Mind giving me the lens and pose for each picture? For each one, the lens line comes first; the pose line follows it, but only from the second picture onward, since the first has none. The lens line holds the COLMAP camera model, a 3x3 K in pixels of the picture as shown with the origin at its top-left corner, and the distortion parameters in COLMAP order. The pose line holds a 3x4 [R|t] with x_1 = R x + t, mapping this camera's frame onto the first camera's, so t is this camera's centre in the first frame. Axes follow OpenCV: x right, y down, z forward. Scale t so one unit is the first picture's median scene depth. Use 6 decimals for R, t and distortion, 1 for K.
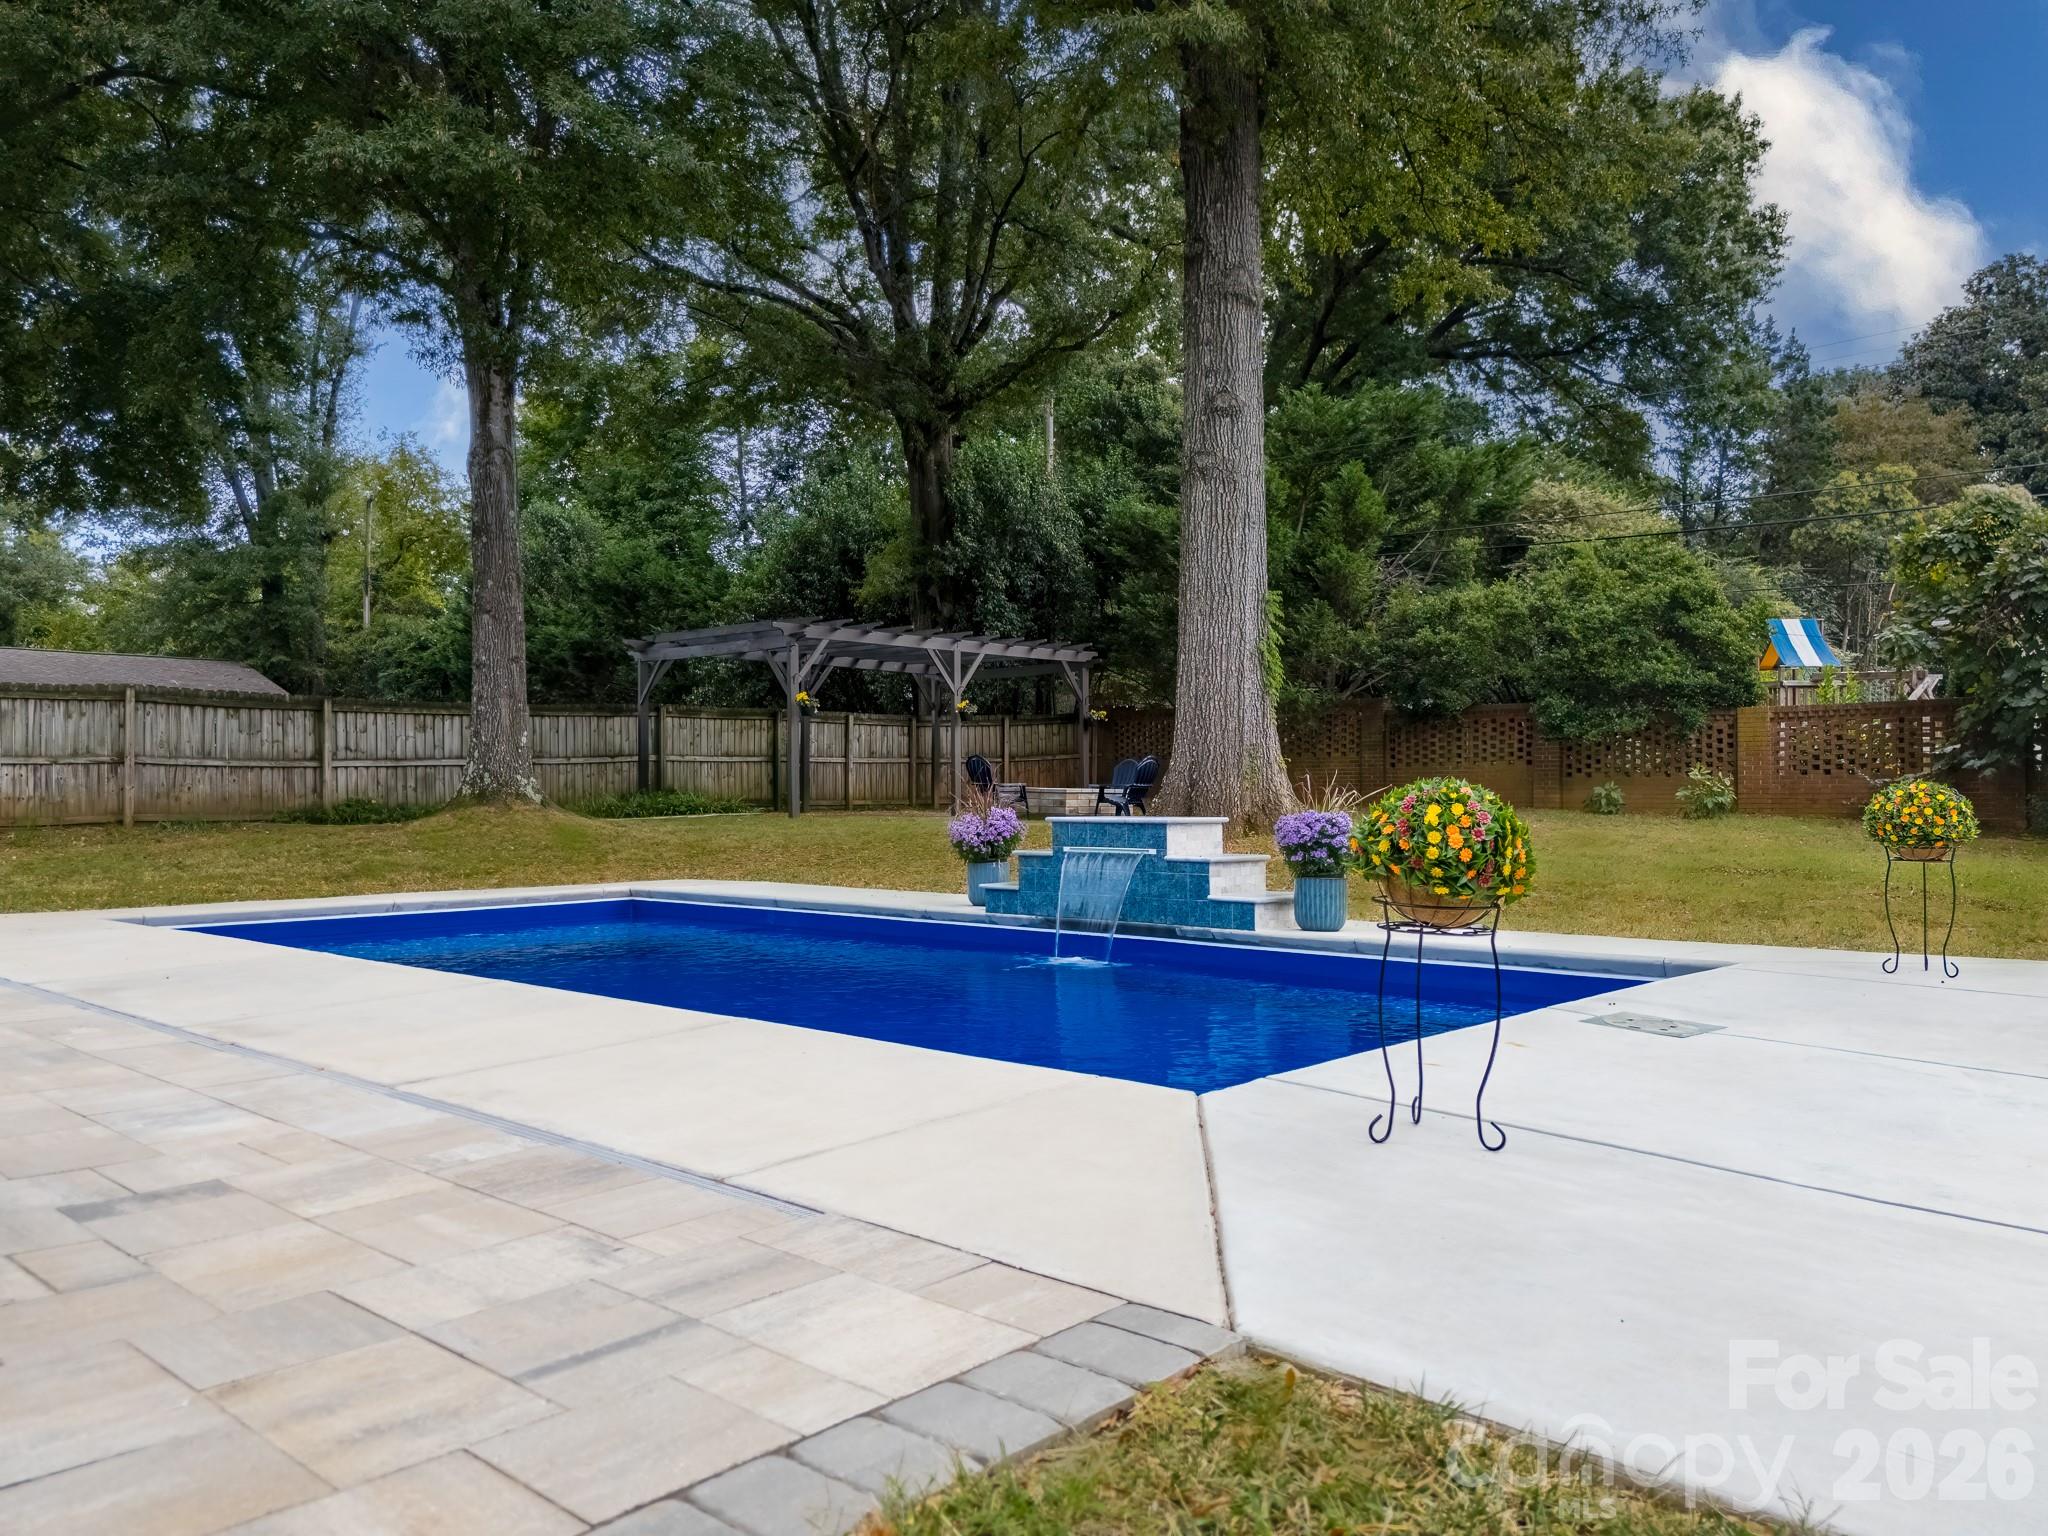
lens RADIAL K [[1481.2, 0, 1028.2], [0, 1481.2, 791.4], [0, 0, 1]] dist [0.061855, -0.081494]
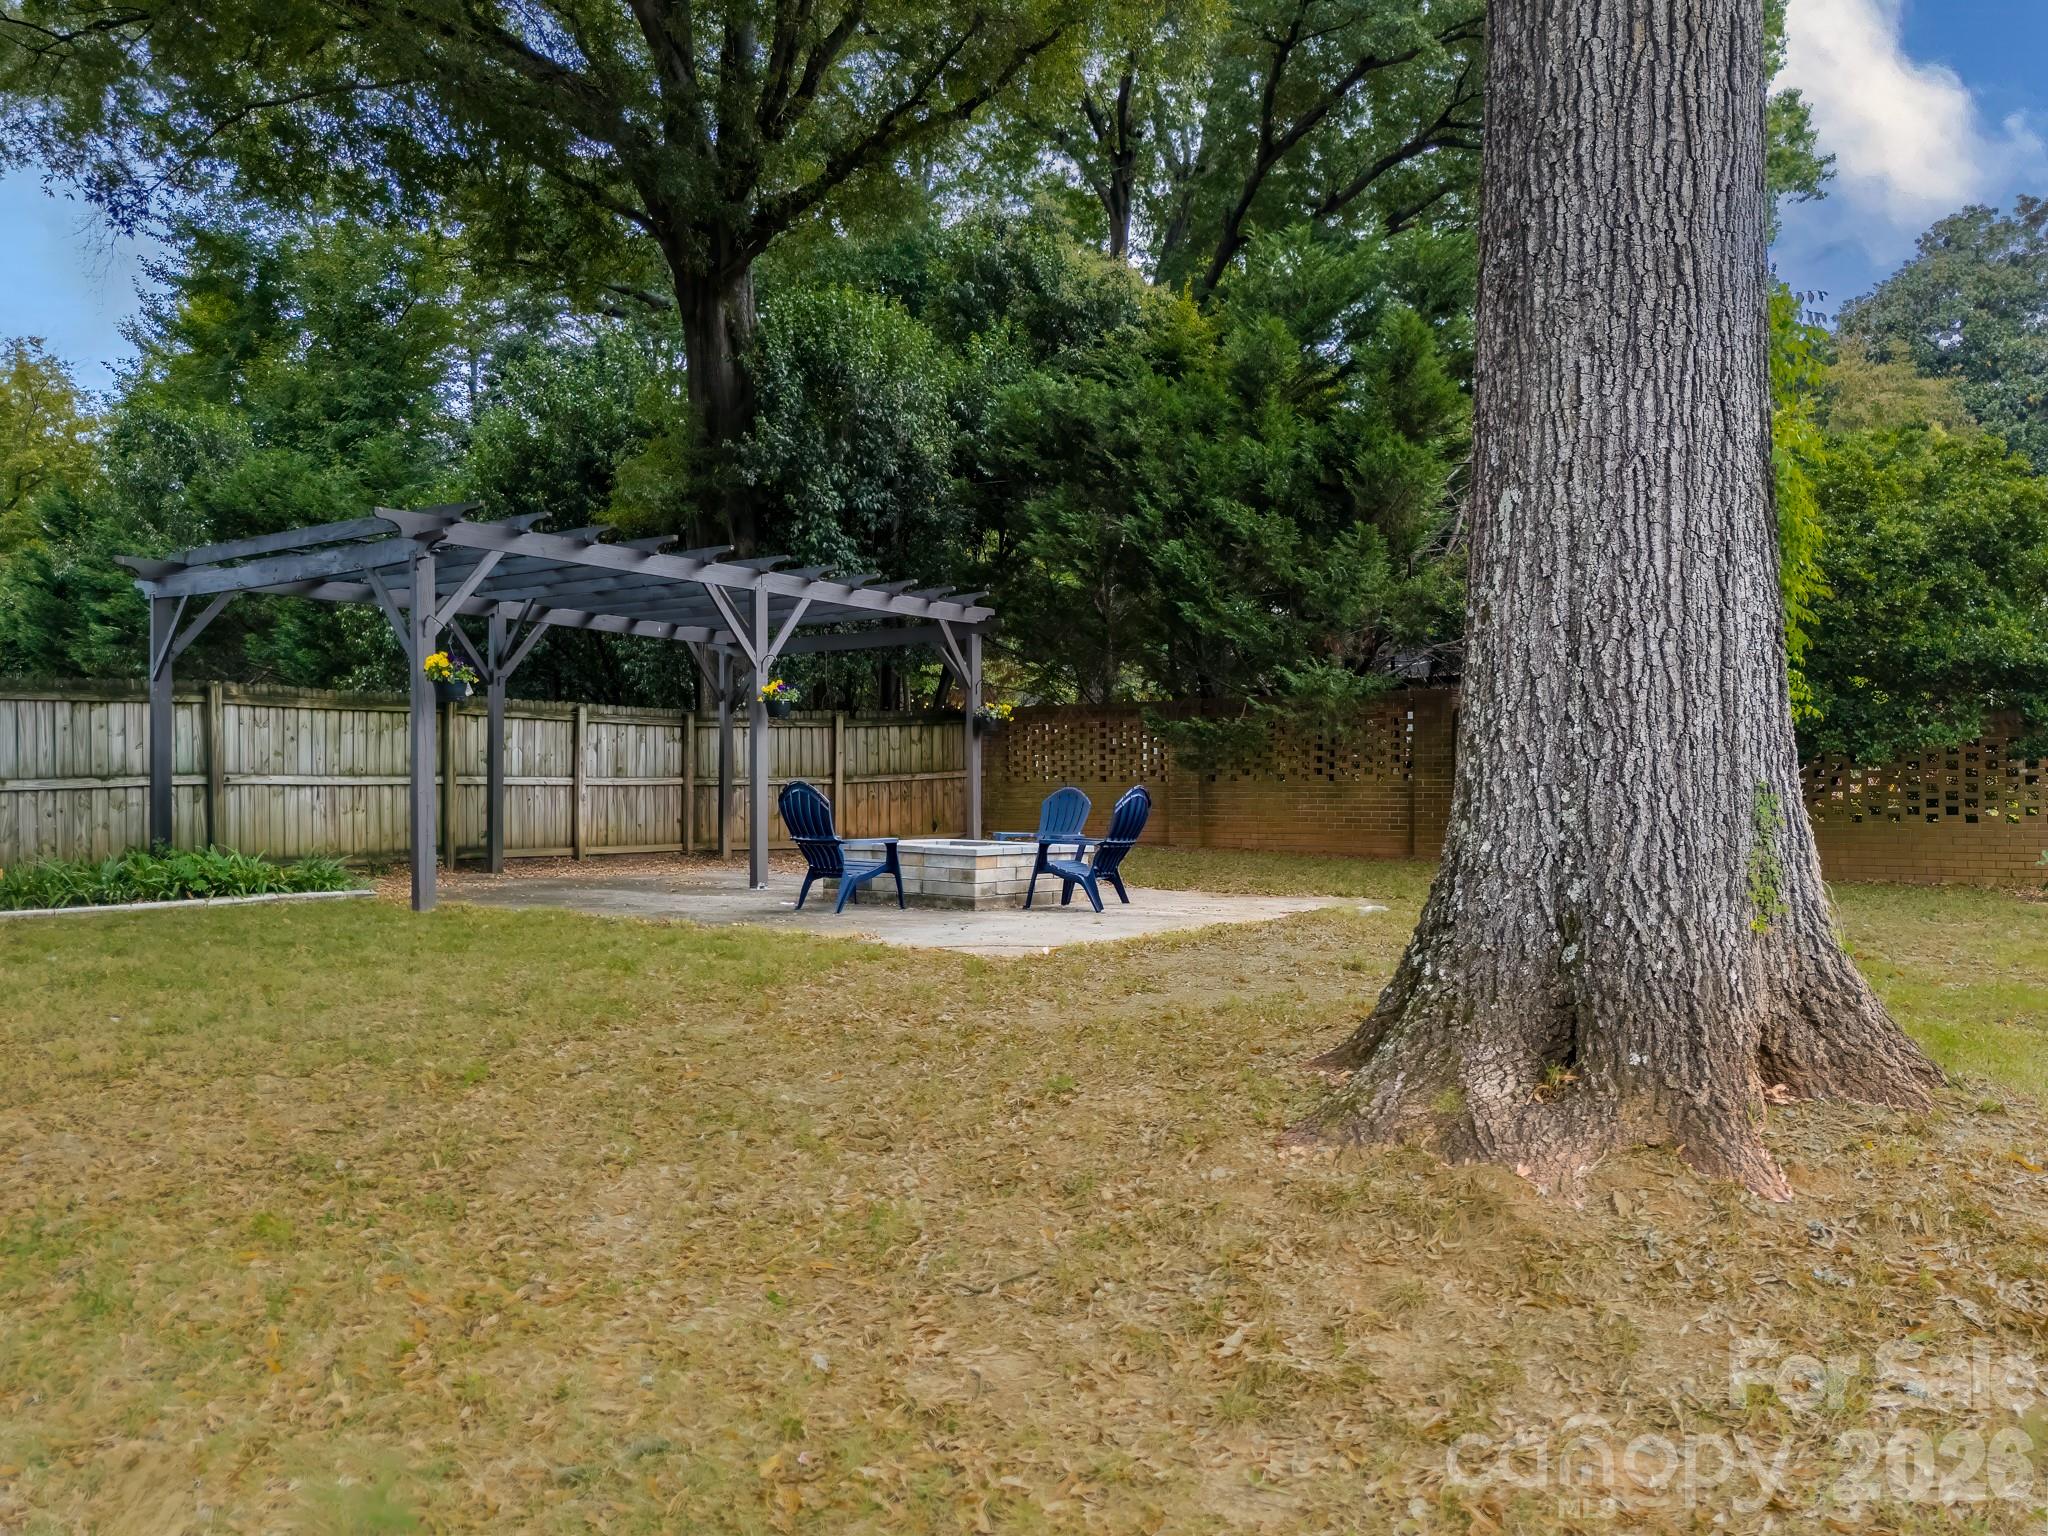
lens RADIAL K [[1481.2, 0, 1028.2], [0, 1481.2, 791.4], [0, 0, 1]] dist [0.061855, -0.081494]
pose [[0.991468, 0.003207, 0.130307, -0.018533], [-0.002708, 0.999988, -0.004006, -0.015516], [-0.130319, 0.003619, 0.991466, 0.382632]]
